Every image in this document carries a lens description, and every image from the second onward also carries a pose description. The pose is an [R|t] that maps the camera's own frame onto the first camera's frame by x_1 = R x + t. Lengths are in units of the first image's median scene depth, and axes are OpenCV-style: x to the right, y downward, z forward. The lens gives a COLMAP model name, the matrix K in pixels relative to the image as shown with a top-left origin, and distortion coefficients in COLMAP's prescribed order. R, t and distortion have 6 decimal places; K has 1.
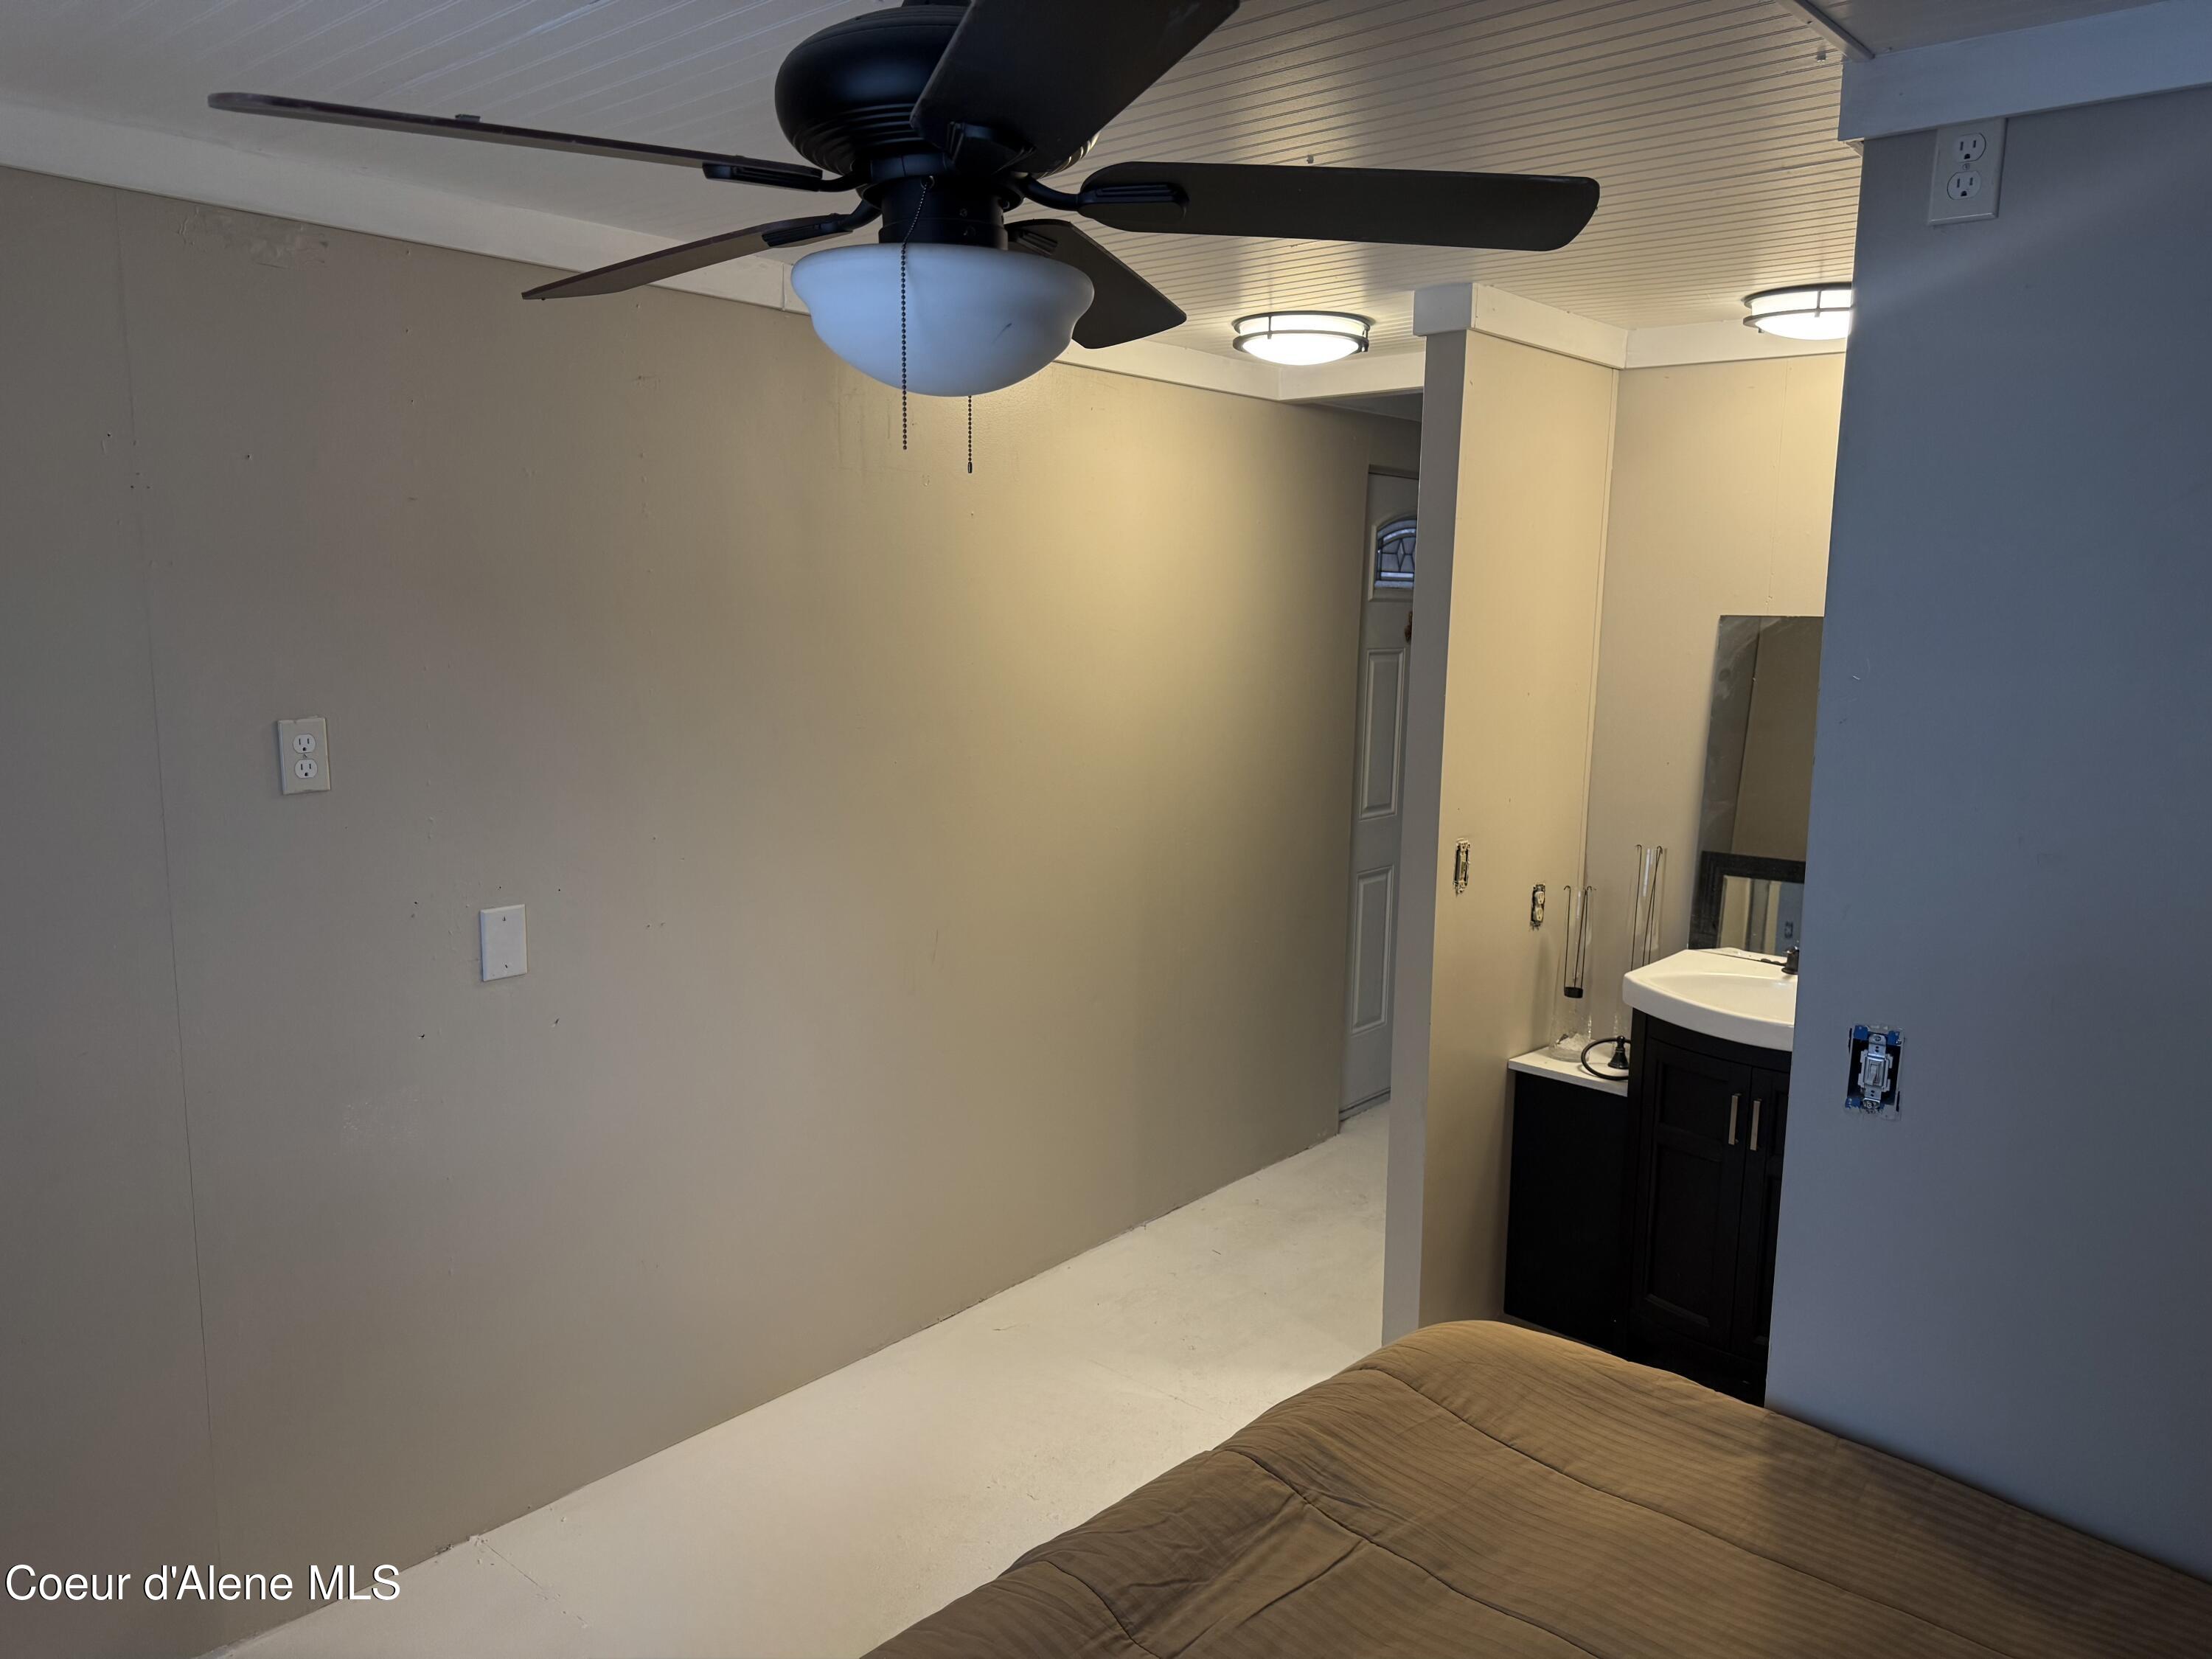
lens RADIAL K [[1375.3, 0, 1107.2], [0, 1375.3, 824.1], [0, 0, 1]] dist [-0.004594, -0.000134]
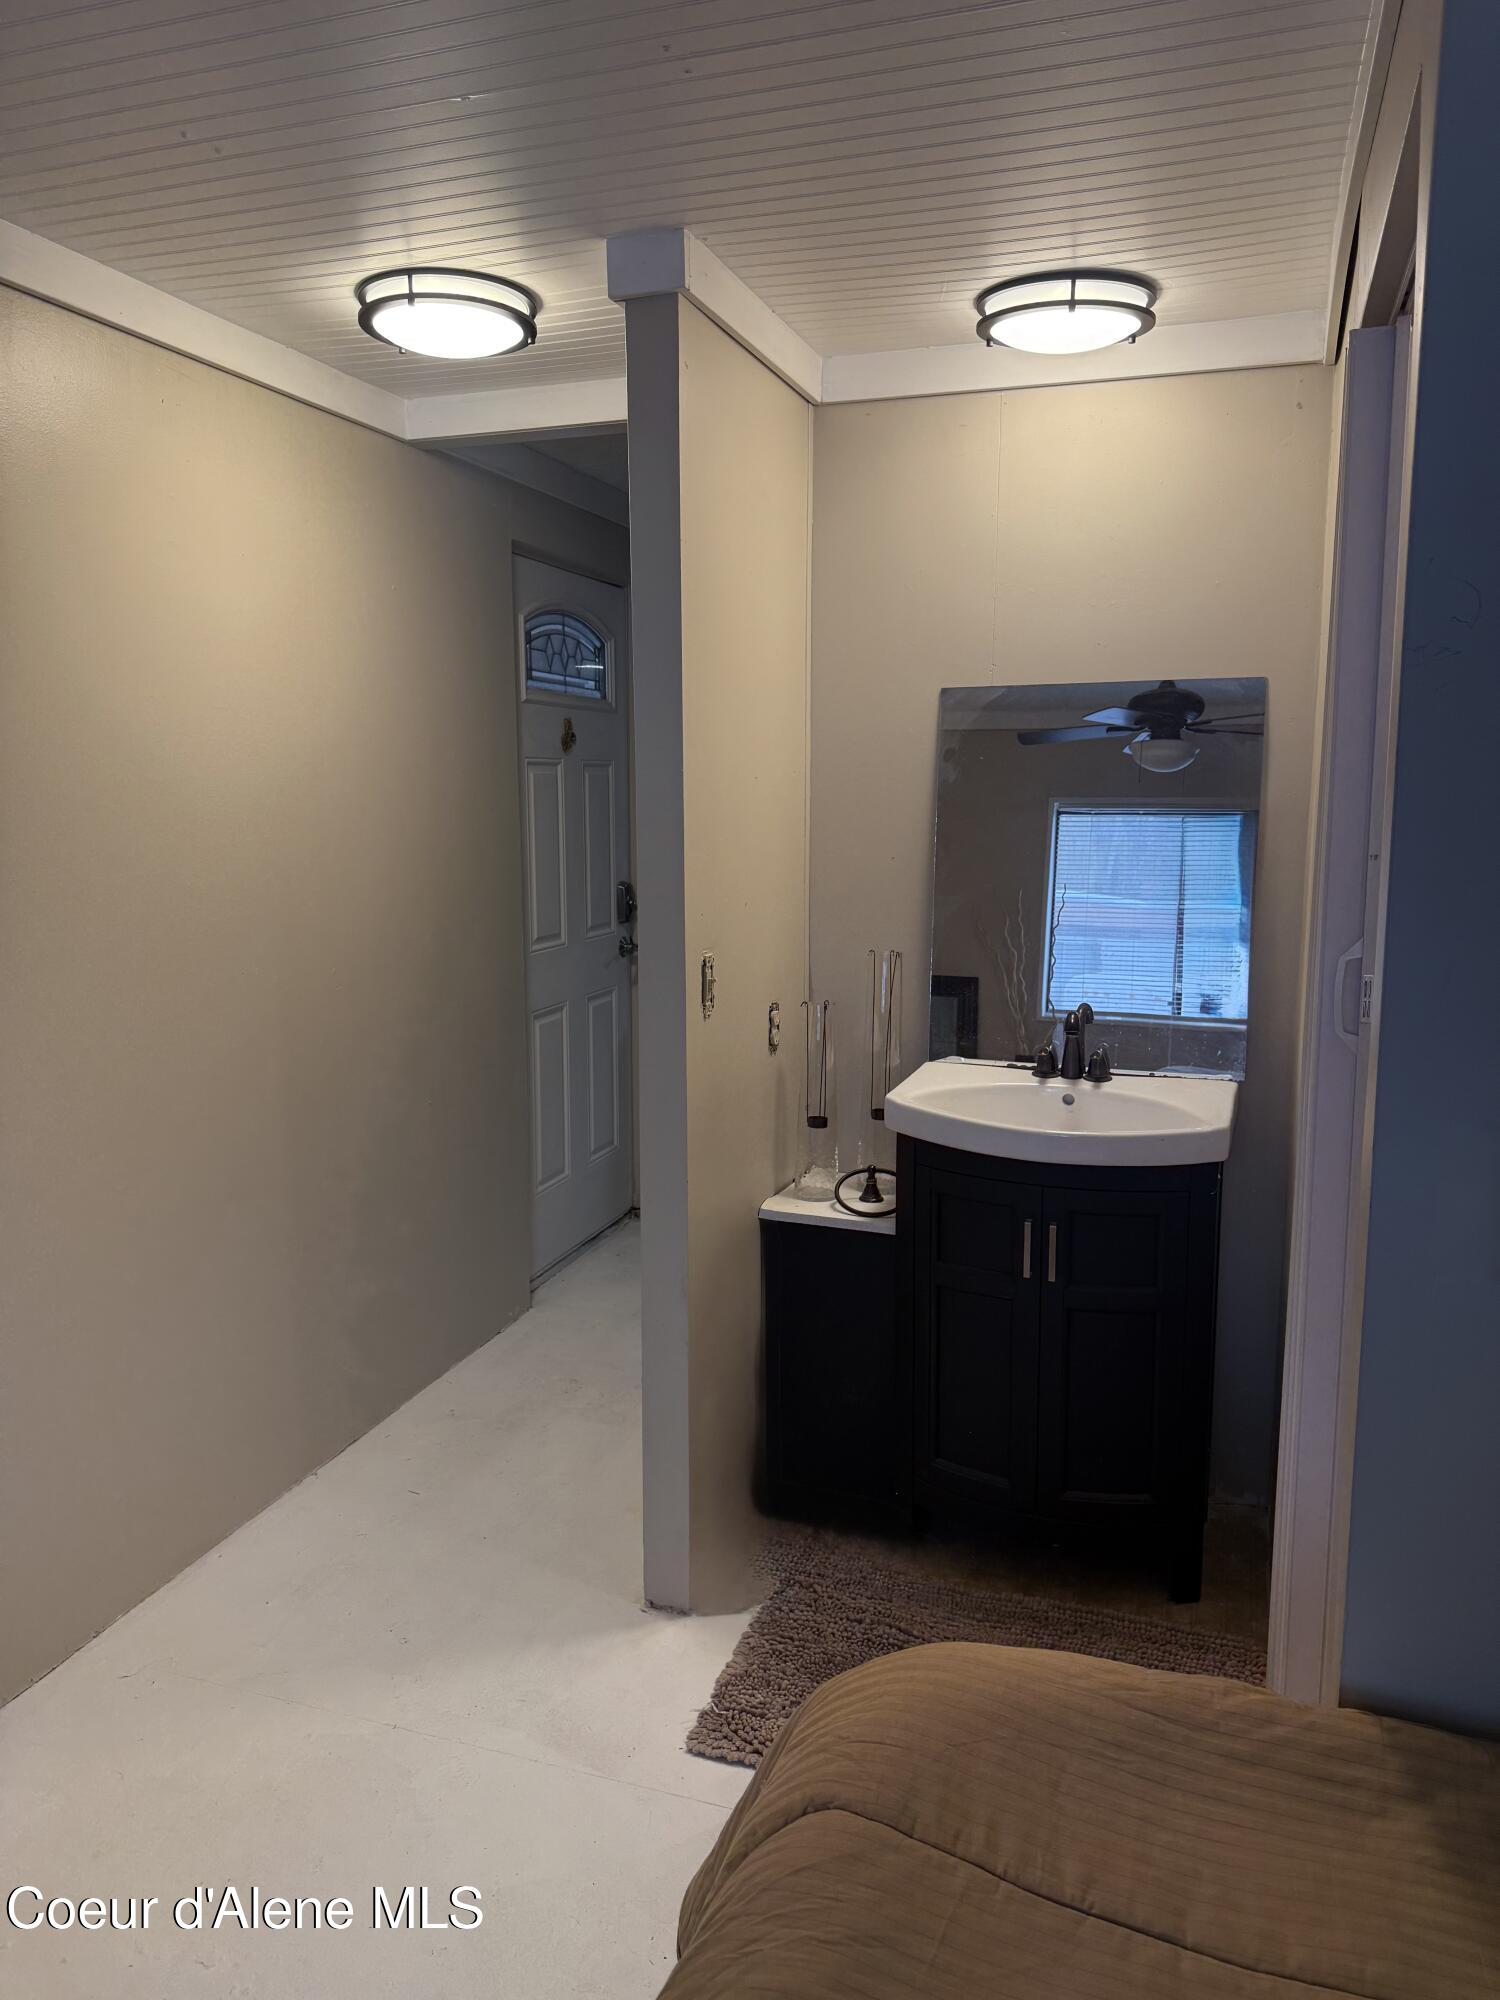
lens RADIAL K [[1402.4, 0, 754.7], [0, 1402.4, 992.3], [0, 0, 1]] dist [0.073435, -0.085767]
pose [[0.930939, -0.075189, 0.357350, -0.011822], [0.069359, 0.997167, 0.029125, 0.011280], [-0.358528, -0.002328, 0.933516, 0.182003]]
